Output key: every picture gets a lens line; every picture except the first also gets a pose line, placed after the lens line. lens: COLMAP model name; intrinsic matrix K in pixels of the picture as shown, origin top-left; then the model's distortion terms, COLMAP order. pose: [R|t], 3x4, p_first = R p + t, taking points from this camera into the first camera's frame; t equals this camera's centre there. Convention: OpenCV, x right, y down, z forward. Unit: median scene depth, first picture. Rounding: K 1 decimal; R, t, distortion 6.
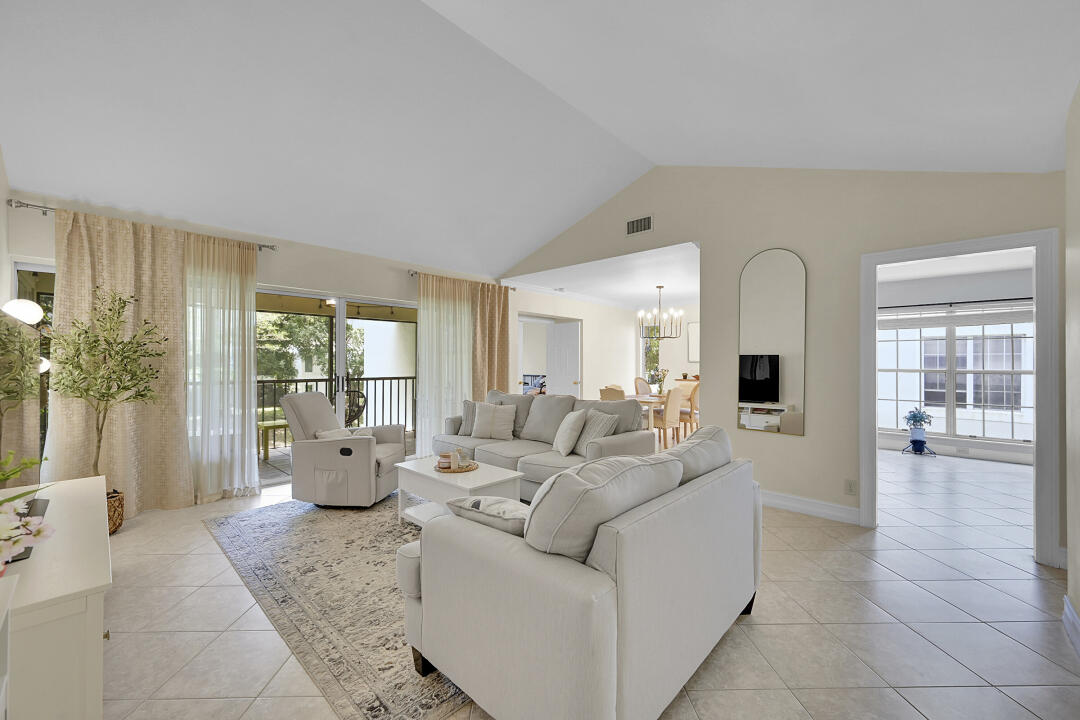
lens RADIAL K [[426.1, 0, 536.5], [0, 426.1, 357.4], [0, 0, 1]] dist [0.002042, -0.000146]
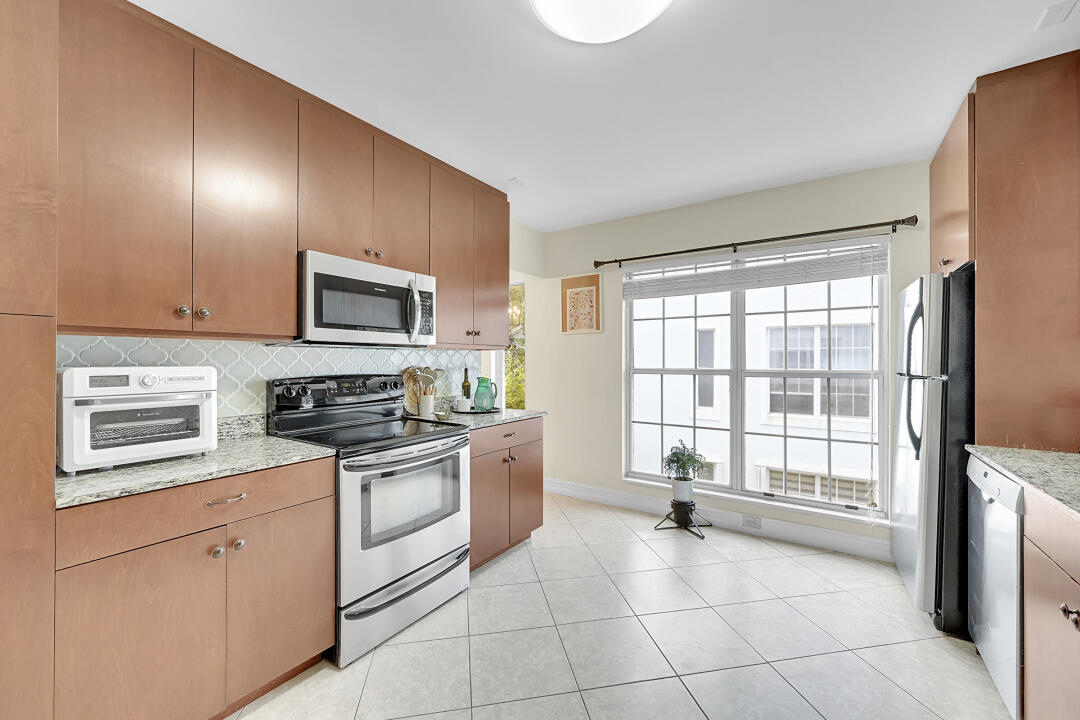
lens RADIAL K [[426.1, 0, 534.5], [0, 426.1, 358.8], [0, 0, 1]] dist [0.002042, -0.000146]
pose [[0.986715, -0.005149, 0.162380, 0.589127], [0.004760, 0.999985, 0.002786, 0.012254], [-0.162392, -0.001976, 0.986724, 0.476270]]
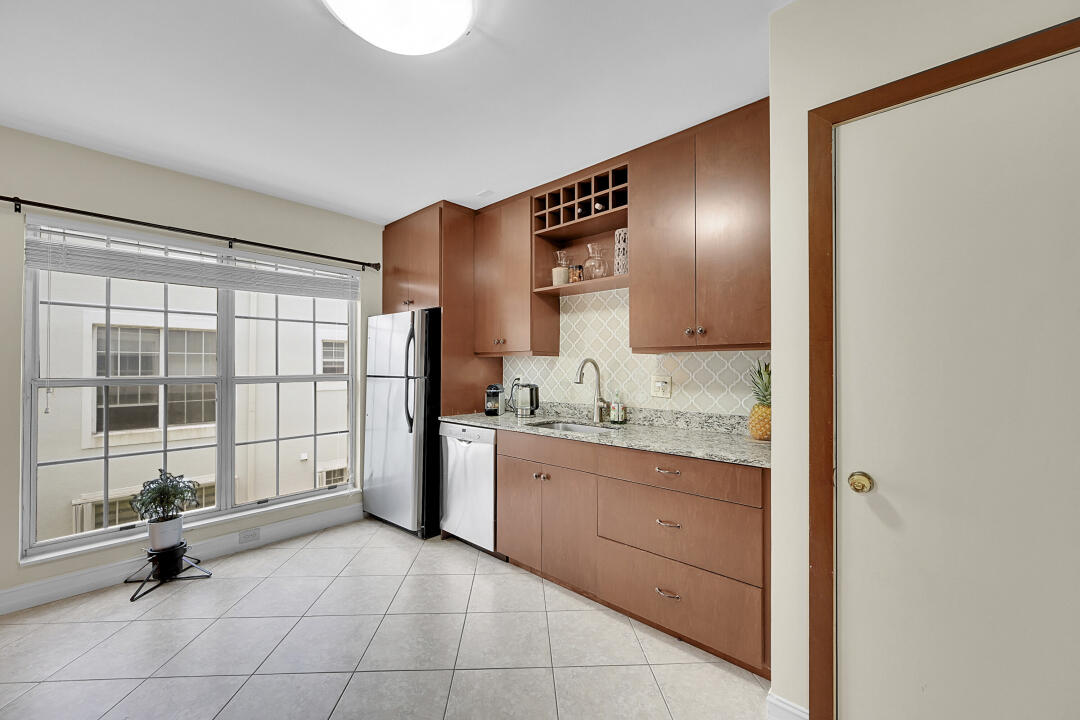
lens RADIAL K [[426.1, 0, 537.6], [0, 426.1, 361.8], [0, 0, 1]] dist [0.002042, -0.000146]
pose [[-0.014024, 0.003564, 0.999895, 0.445030], [-0.004858, 0.999982, -0.003632, 0.011642], [-0.999890, -0.004909, -0.014006, 0.607699]]
